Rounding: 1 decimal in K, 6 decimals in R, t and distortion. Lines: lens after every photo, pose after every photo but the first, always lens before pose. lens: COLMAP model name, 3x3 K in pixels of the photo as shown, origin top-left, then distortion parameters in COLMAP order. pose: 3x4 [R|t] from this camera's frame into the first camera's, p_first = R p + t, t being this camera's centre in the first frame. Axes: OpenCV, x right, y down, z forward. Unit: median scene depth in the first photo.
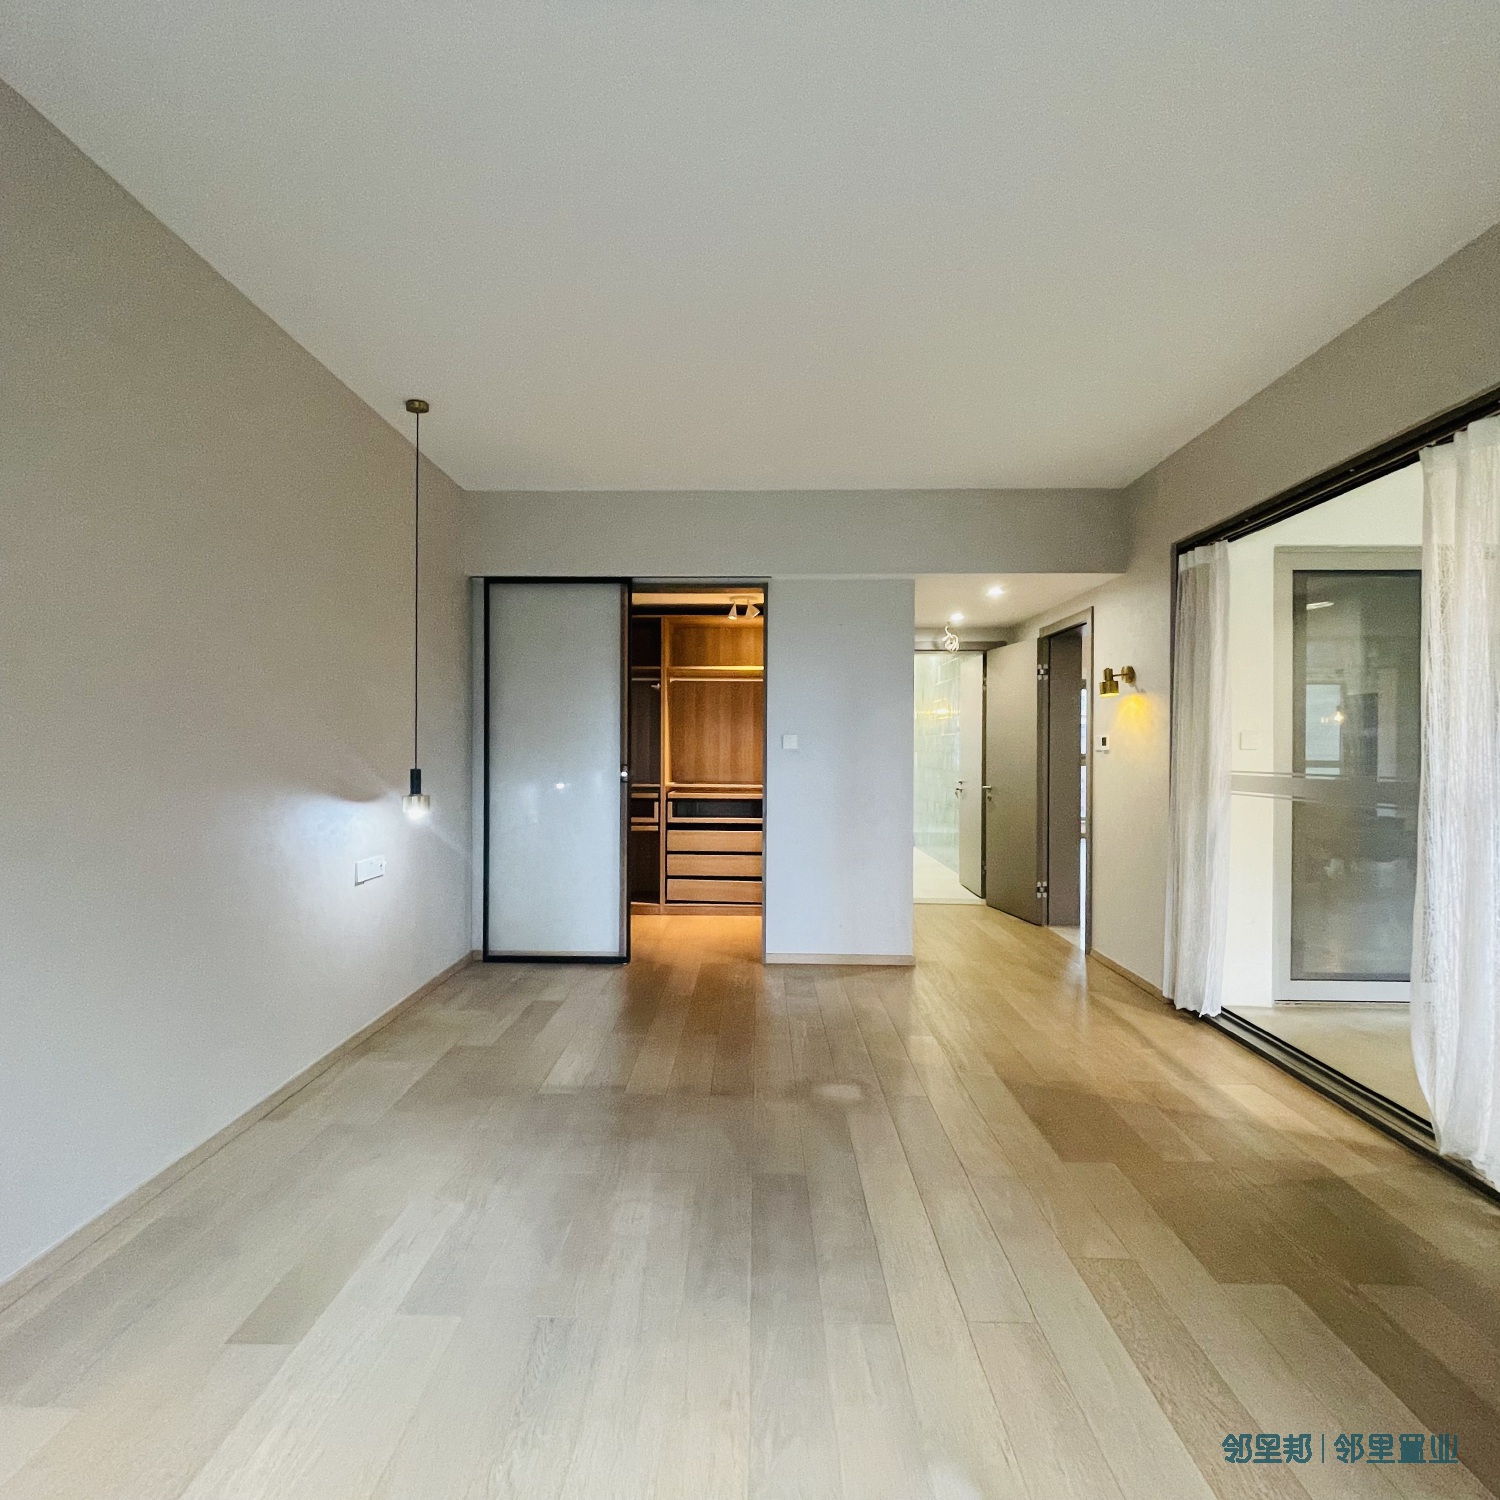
lens RADIAL K [[807.5, 0, 752.8], [0, 807.5, 750.9], [0, 0, 1]] dist [-0.008242, 0.004615]
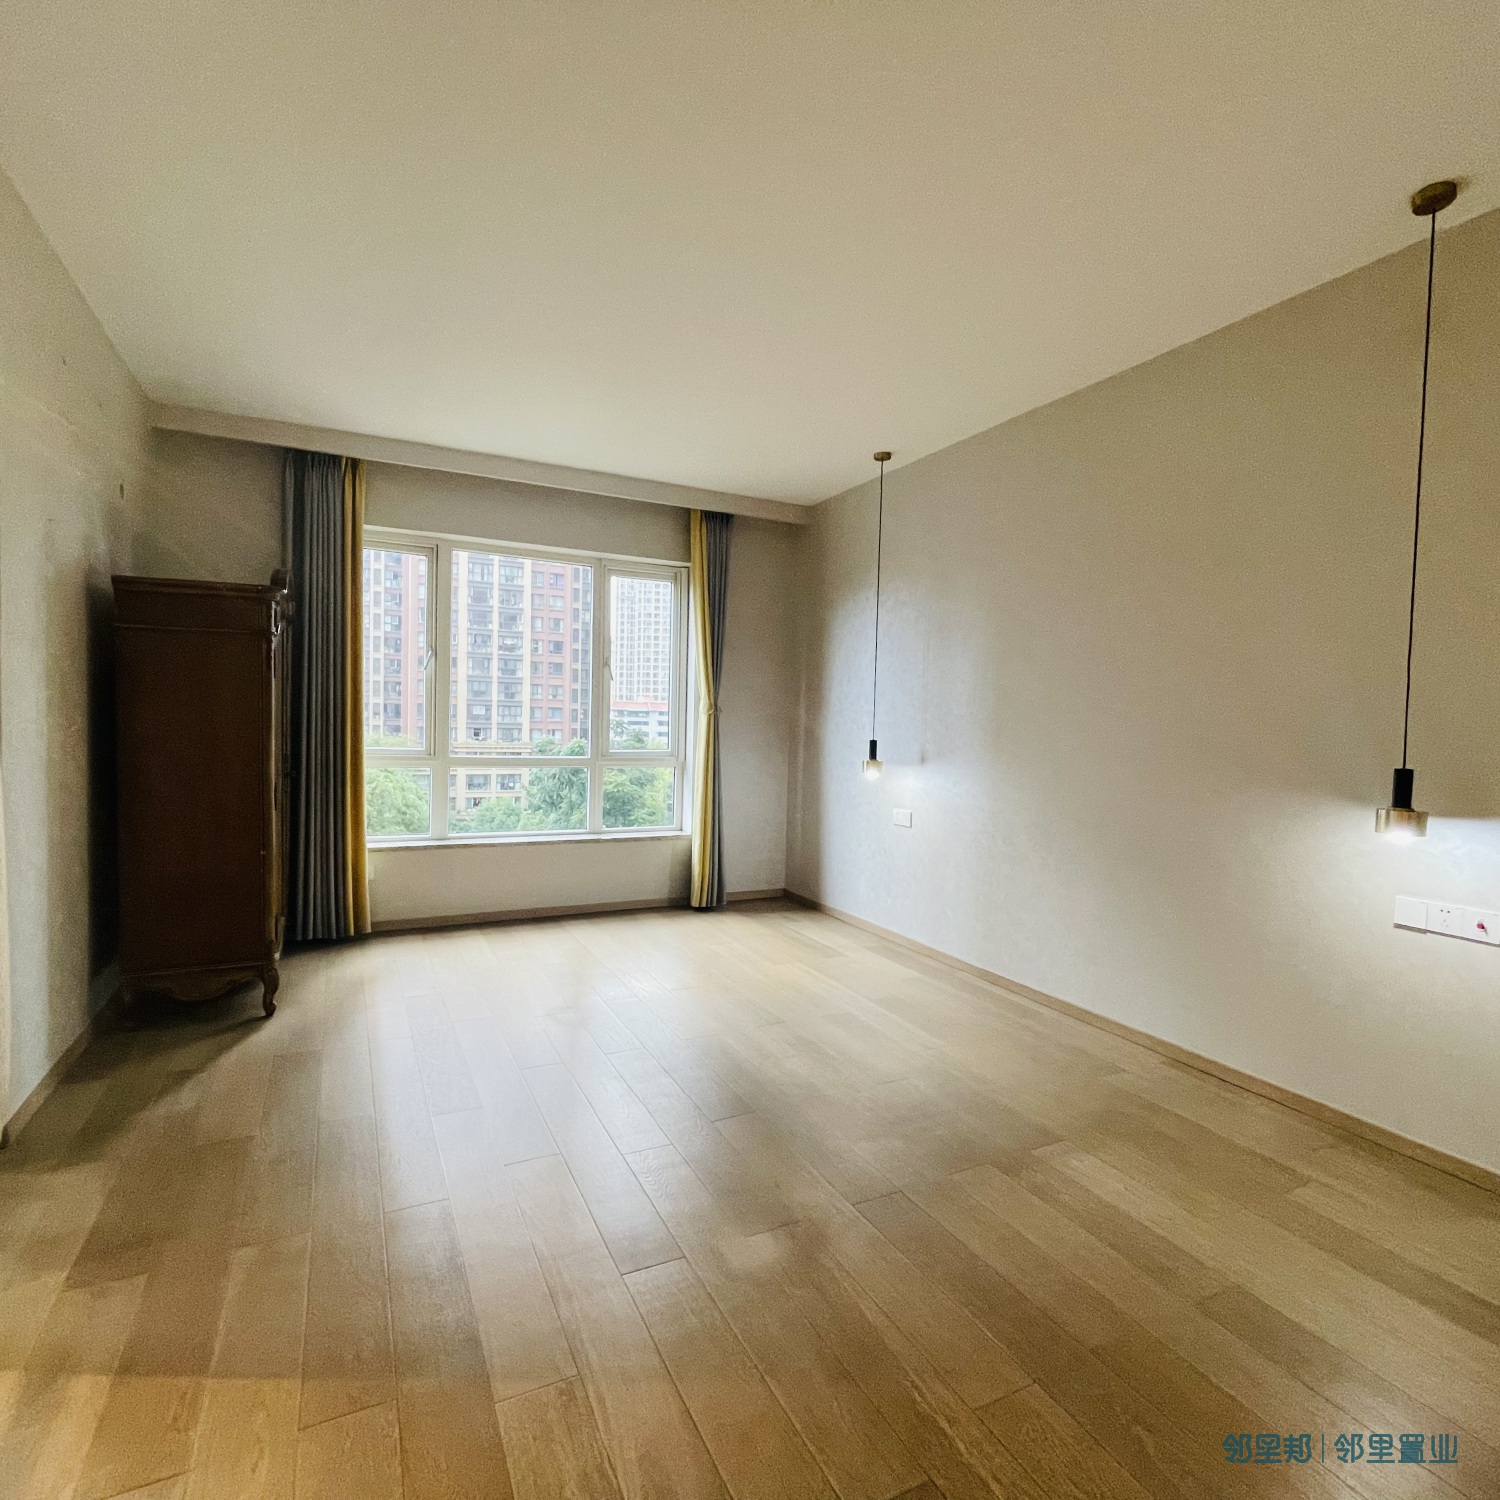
lens RADIAL K [[807.5, 0, 752.9], [0, 807.5, 751.9], [0, 0, 1]] dist [-0.008242, 0.004615]
pose [[-0.887226, -0.000202, -0.461335, 0.288455], [-0.015446, 0.999452, 0.029267, -0.001845], [0.461076, 0.033092, -0.886743, 1.115197]]
